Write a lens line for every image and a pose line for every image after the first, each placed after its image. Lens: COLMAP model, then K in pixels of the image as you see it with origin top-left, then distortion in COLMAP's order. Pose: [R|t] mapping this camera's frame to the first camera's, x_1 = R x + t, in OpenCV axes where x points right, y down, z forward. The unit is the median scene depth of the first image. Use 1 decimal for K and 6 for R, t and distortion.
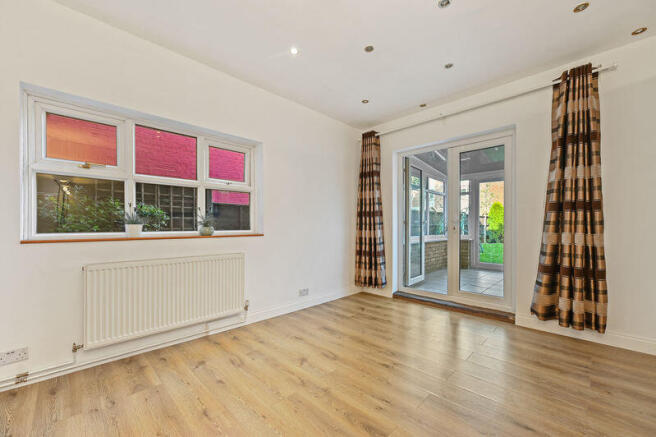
lens RADIAL K [[260.4, 0, 333.2], [0, 260.4, 226.6], [0, 0, 1]] dist [-0.003553, -0.000639]
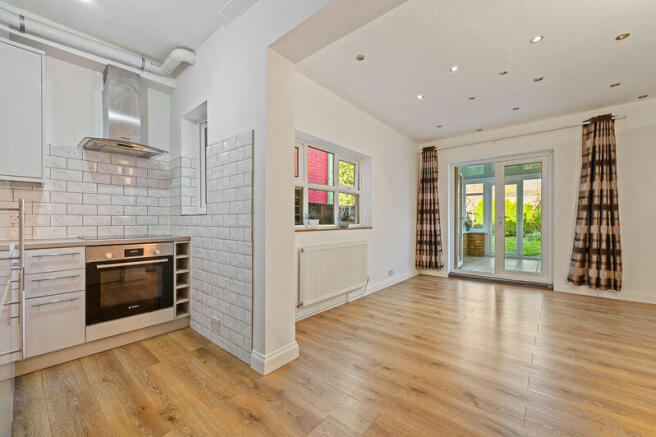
lens RADIAL K [[260.4, 0, 325.2], [0, 260.4, 221.3], [0, 0, 1]] dist [-0.003553, -0.000639]
pose [[0.996861, 0.000654, 0.079167, -0.732336], [-0.000393, 0.999994, -0.003316, 0.004954], [-0.079169, 0.003274, 0.996856, -0.347053]]
